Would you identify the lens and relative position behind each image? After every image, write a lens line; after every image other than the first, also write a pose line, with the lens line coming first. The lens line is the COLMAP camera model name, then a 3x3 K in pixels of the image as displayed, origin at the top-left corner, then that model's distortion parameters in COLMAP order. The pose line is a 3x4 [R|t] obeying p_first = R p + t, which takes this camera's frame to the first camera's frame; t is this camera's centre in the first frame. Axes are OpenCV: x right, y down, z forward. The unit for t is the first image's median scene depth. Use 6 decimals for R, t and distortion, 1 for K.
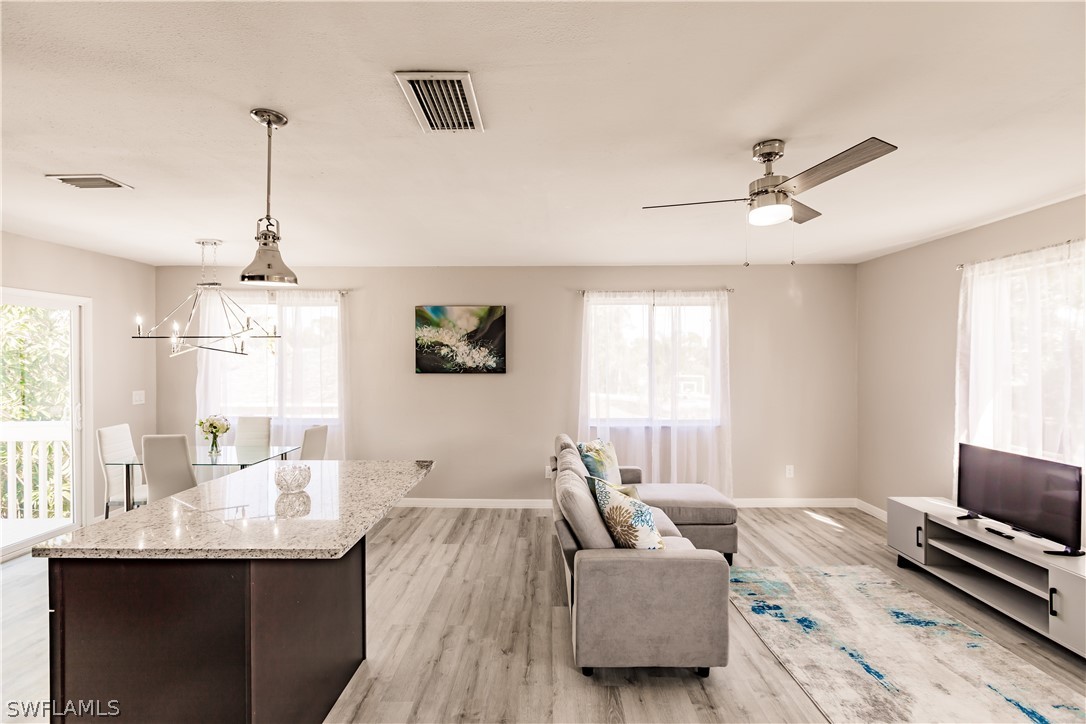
lens RADIAL K [[481.9, 0, 541.1], [0, 481.9, 360.7], [0, 0, 1]] dist [0.000957, 0.000028]
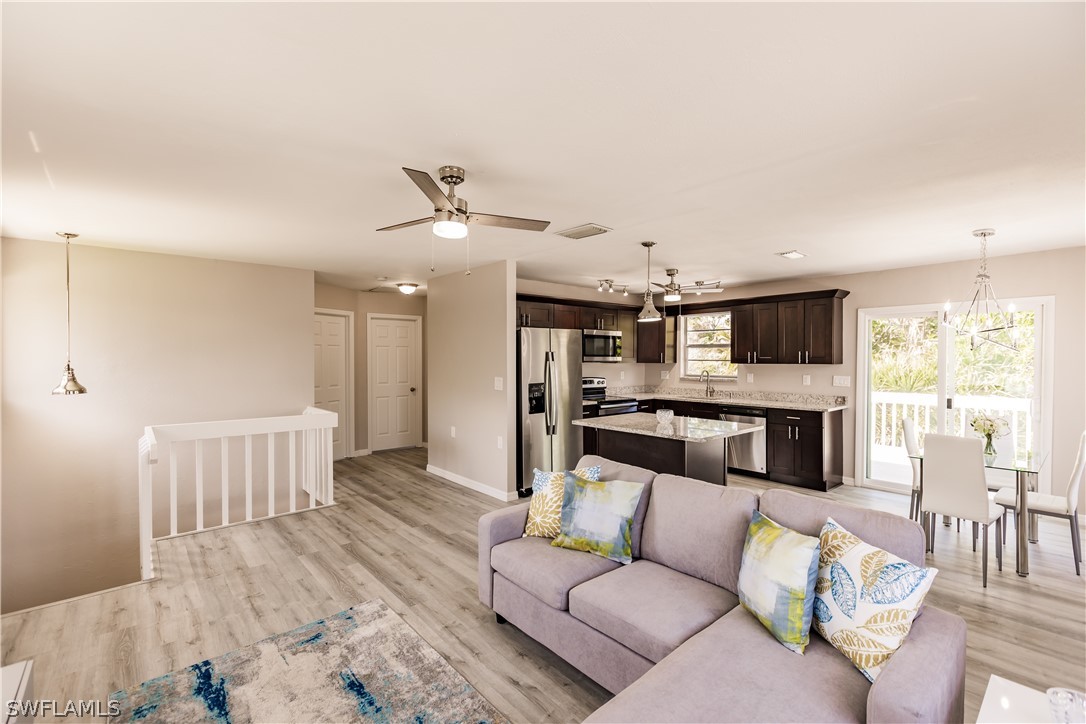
lens RADIAL K [[477.1, 0, 538.2], [0, 477.1, 364.4], [0, 0, 1]] dist [-0.001266, -0.000656]
pose [[-0.753020, 0.009862, -0.657924, 0.491101], [-0.003269, 0.999819, 0.018729, 0.000652], [0.657989, 0.016254, -0.752852, 0.919954]]
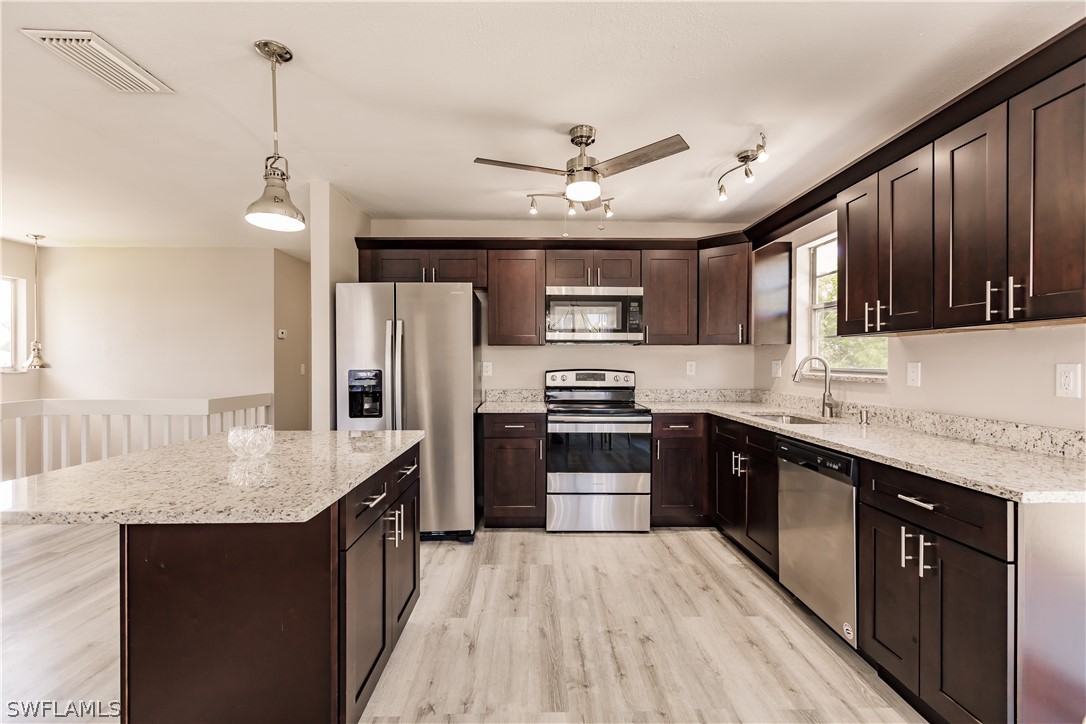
lens RADIAL K [[477.1, 0, 538.2], [0, 477.1, 364.4], [0, 0, 1]] dist [-0.001266, -0.000656]
pose [[-0.999466, -0.001479, -0.032657, -0.425725], [-0.001898, 0.999917, 0.012781, 0.045648], [0.032636, 0.012837, -0.999385, 0.796986]]
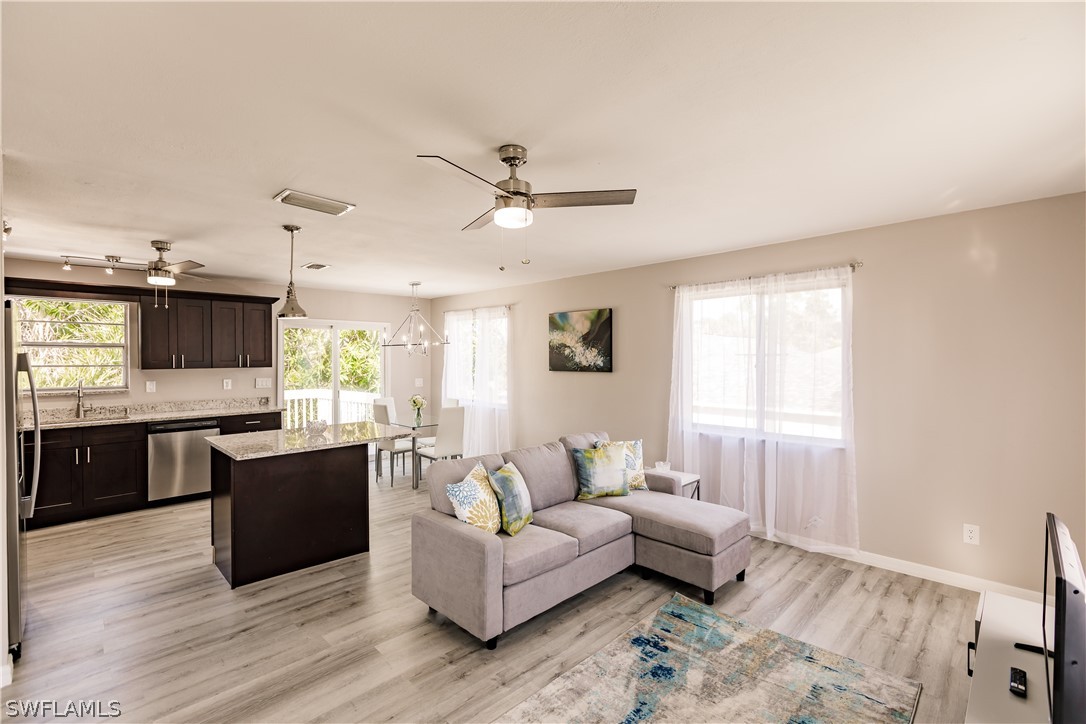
lens RADIAL K [[481.9, 0, 541.1], [0, 481.9, 360.7], [0, 0, 1]] dist [0.000957, 0.000028]
pose [[0.711285, 0.002764, -0.702898, 0.565589], [-0.001295, 0.999996, 0.002622, -0.001518], [0.702903, -0.000955, 0.711286, 0.144213]]
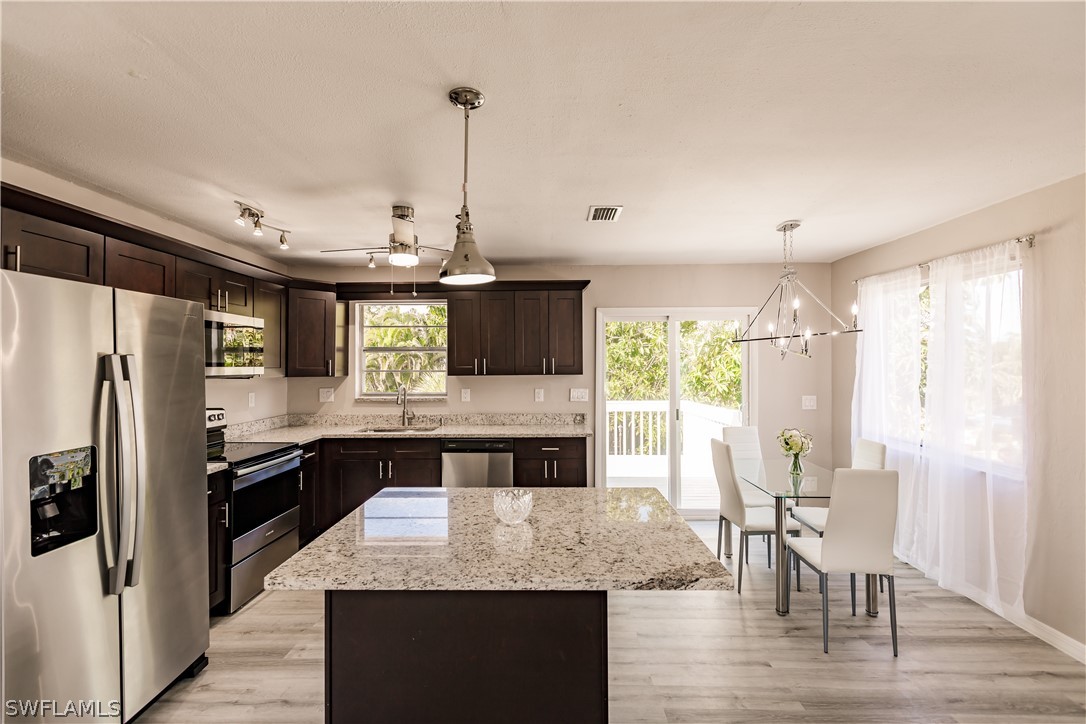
lens RADIAL K [[488.9, 0, 543.0], [0, 488.9, 362.0], [0, 0, 1]] dist [0.006659, -0.000275]
pose [[-0.005008, -0.005492, -0.999972, 0.145400], [-0.001457, 0.999984, -0.005485, 0.000231], [0.999986, 0.001430, -0.005016, 0.462156]]
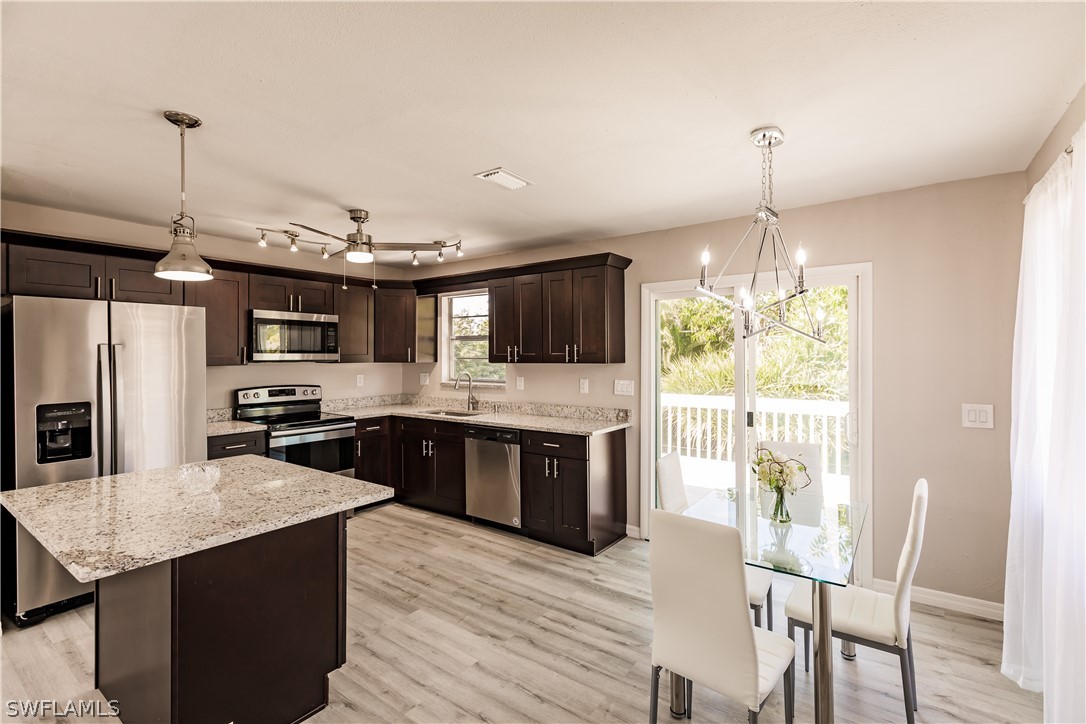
lens RADIAL K [[503.1, 0, 535.4], [0, 503.1, 354.1], [0, 0, 1]] dist [0.002198, 0.000720]
pose [[-0.584199, -0.000631, -0.811611, -0.048523], [-0.001664, 0.999999, 0.000420, 0.003783], [0.811609, 0.001596, -0.584199, 0.910340]]
